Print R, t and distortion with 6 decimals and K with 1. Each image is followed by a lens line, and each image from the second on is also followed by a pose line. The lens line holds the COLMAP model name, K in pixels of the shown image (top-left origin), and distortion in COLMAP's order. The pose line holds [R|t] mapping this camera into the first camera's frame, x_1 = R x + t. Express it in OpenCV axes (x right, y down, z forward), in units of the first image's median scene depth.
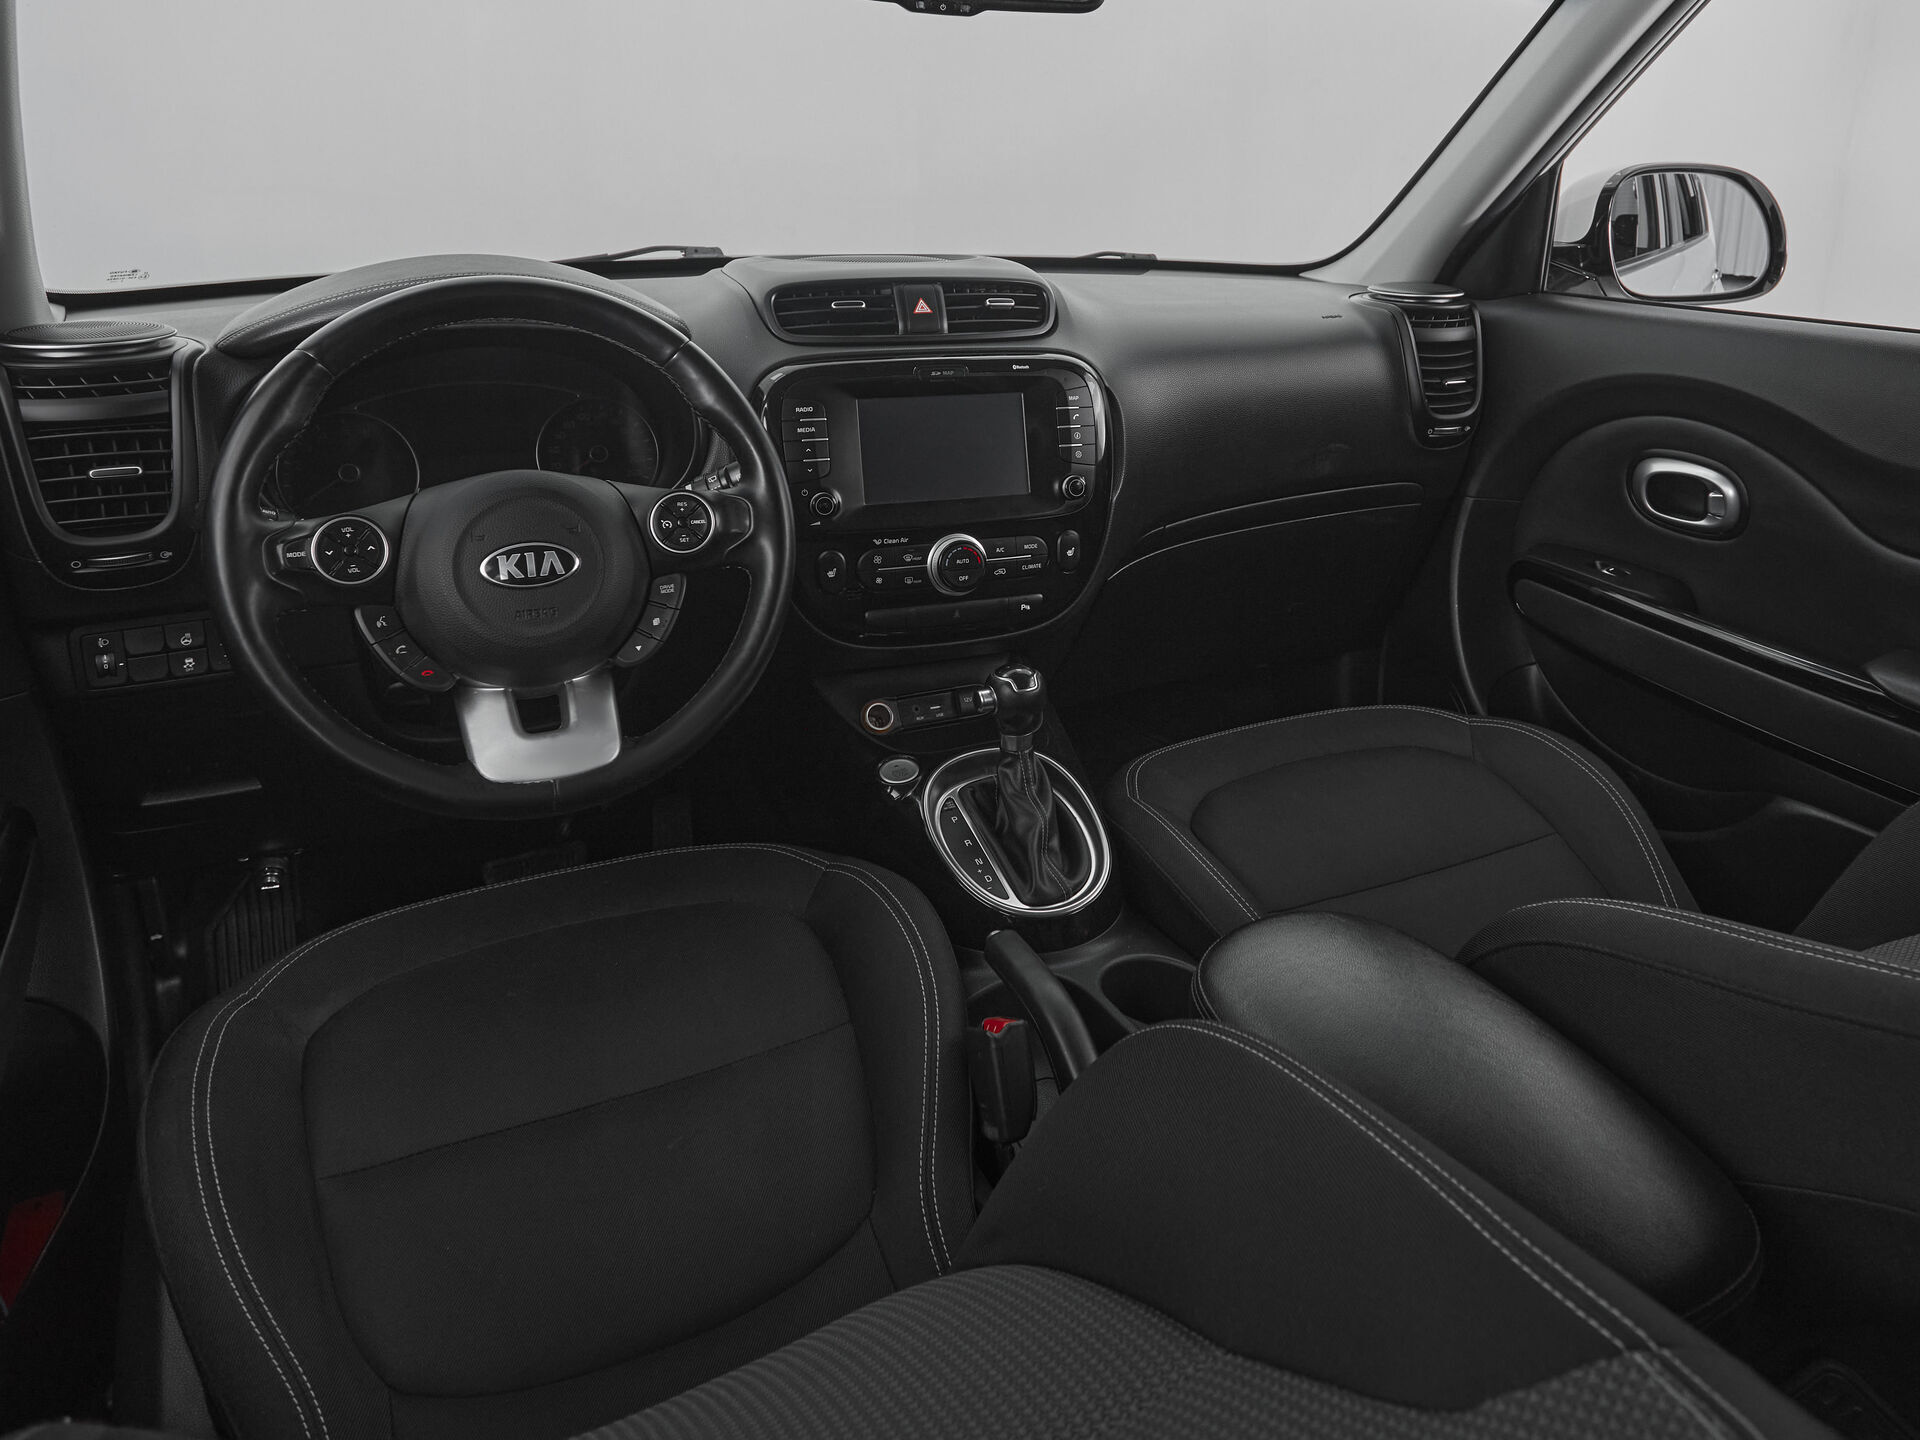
lens RADIAL K [[1377.6, 0, 1104.8], [0, 1377.6, 524.6], [0, 0, 1]] dist [-0.004092, 0.006552]
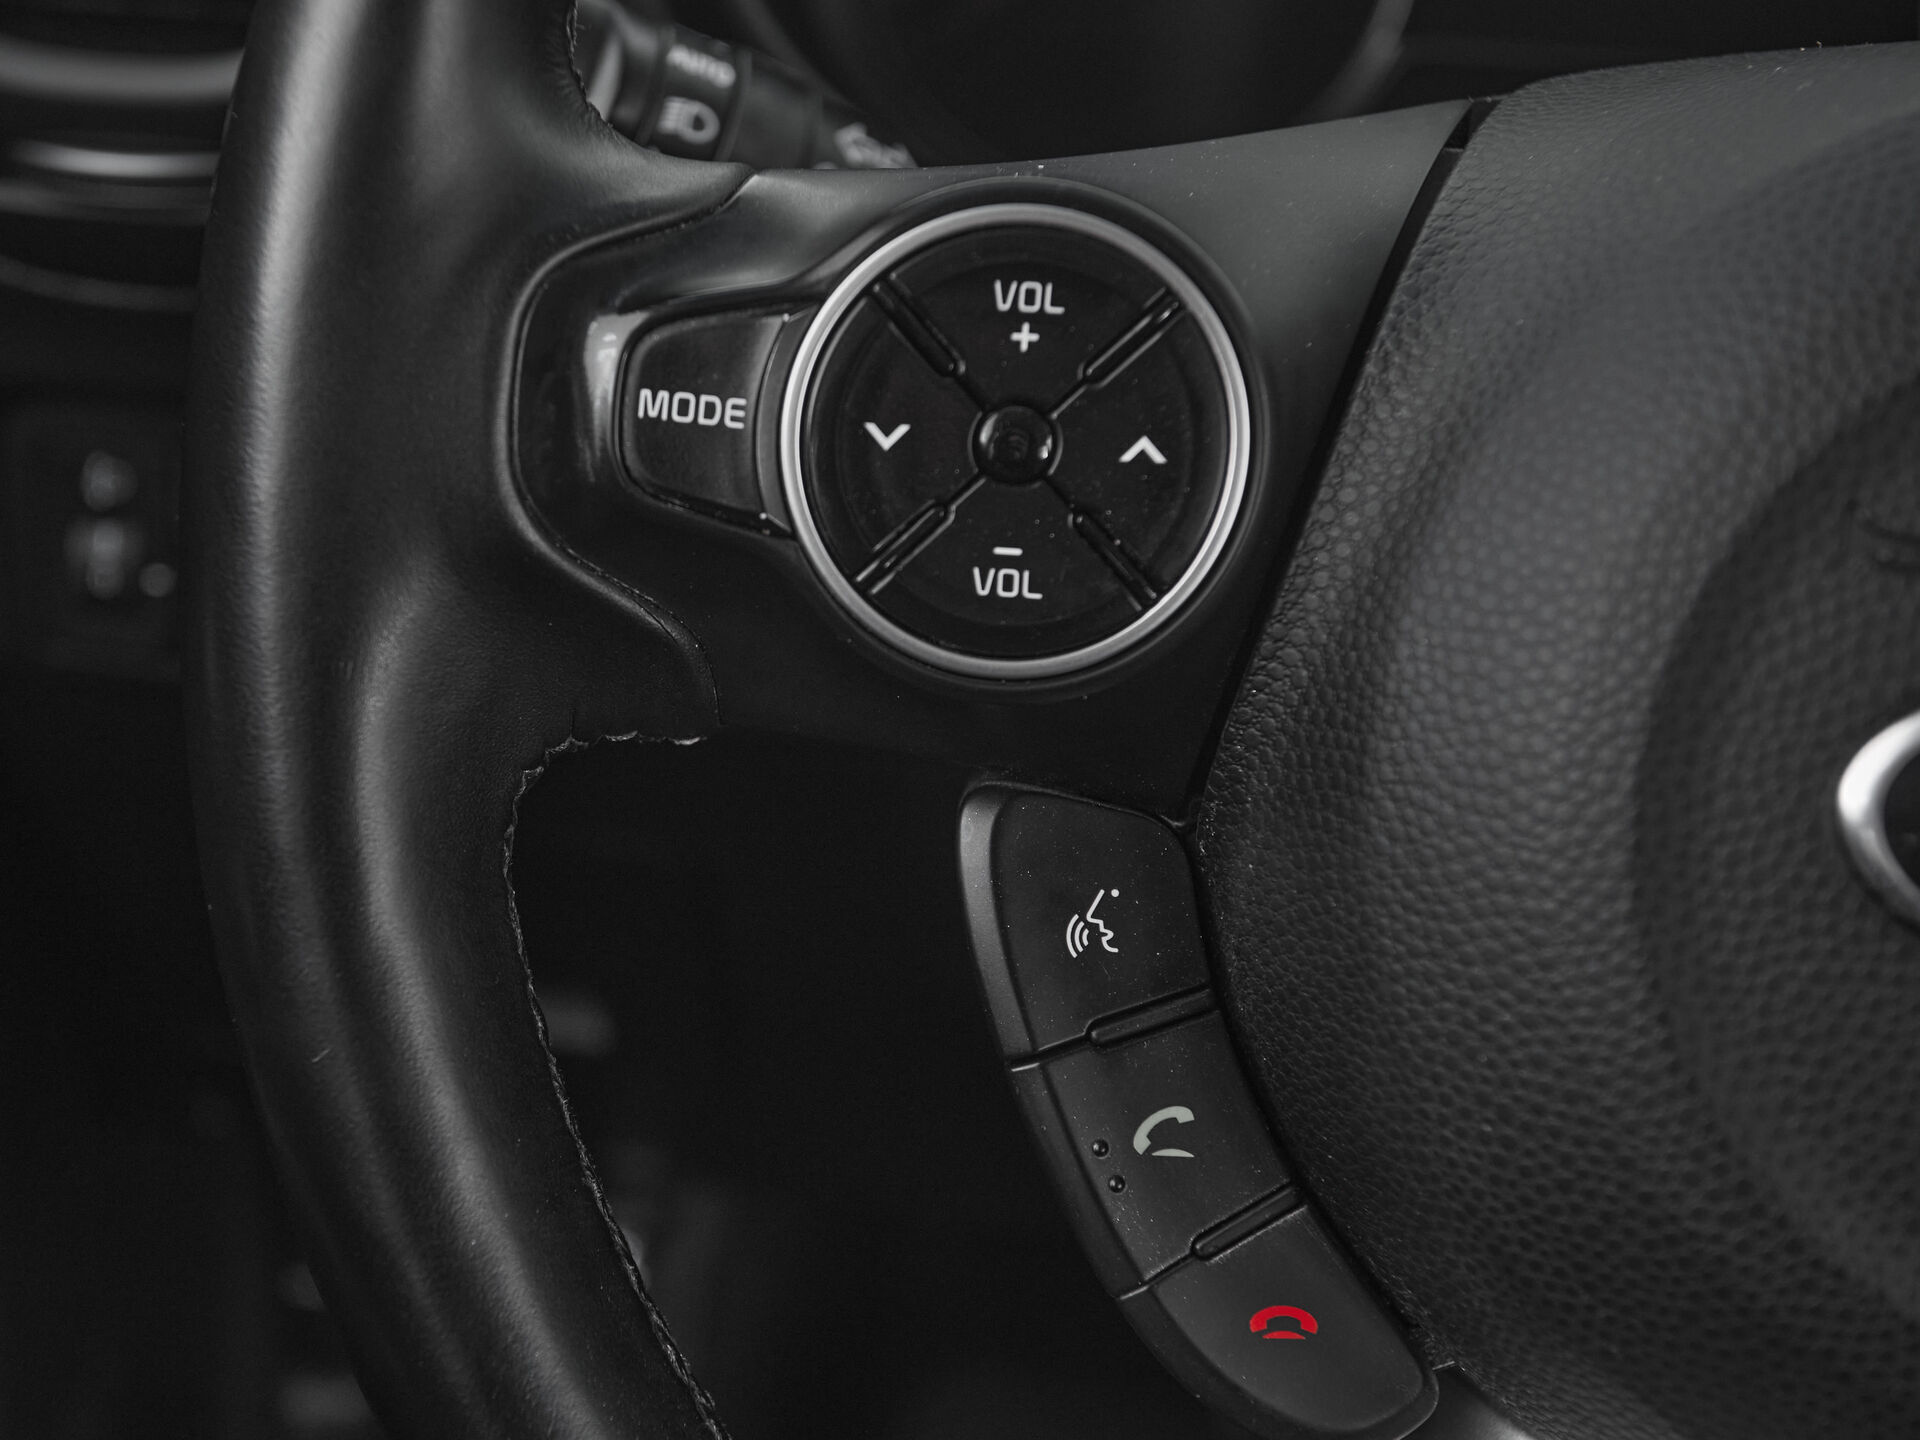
lens RADIAL K [[2622.3, 0, 945.1], [0, 2622.3, 717.9], [0, 0, 1]] dist [0.035918, 0.000000]
pose [[0.829357, 0.293526, -0.475405, -0.301530], [-0.198550, 0.950179, 0.240287, -0.013700], [0.522250, -0.104892, 0.846317, 0.552554]]
